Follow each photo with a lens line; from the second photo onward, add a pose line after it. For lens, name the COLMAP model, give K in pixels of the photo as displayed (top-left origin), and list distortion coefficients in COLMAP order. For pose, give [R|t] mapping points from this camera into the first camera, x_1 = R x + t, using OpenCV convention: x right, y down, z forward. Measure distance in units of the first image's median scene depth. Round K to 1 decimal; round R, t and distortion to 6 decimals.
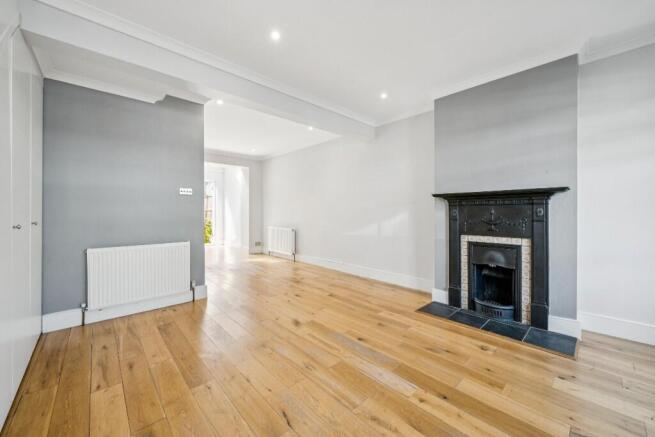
lens RADIAL K [[254.0, 0, 327.5], [0, 254.0, 218.5], [0, 0, 1]] dist [-0.000098, -0.000017]
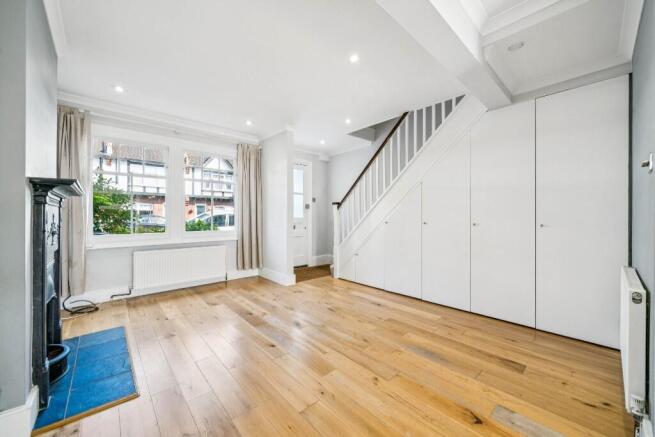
lens RADIAL K [[254.0, 0, 327.5], [0, 254.0, 218.5], [0, 0, 1]] dist [-0.000098, -0.000017]
pose [[-0.999957, -0.000939, 0.009172, -0.088876], [-0.000695, 0.999647, 0.026560, -0.041599], [-0.009194, 0.026553, -0.999605, 1.912903]]
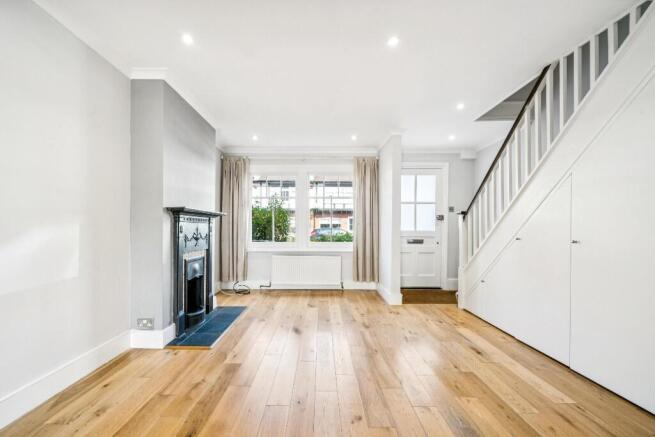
lens RADIAL K [[268.0, 0, 314.0], [0, 268.0, 230.1], [0, 0, 1]] dist [-0.000431, 0.000062]
pose [[-0.726971, -0.006115, 0.686641, -0.612526], [0.008683, 0.999799, 0.018097, -0.038953], [-0.686613, 0.019118, -0.726771, 1.733877]]
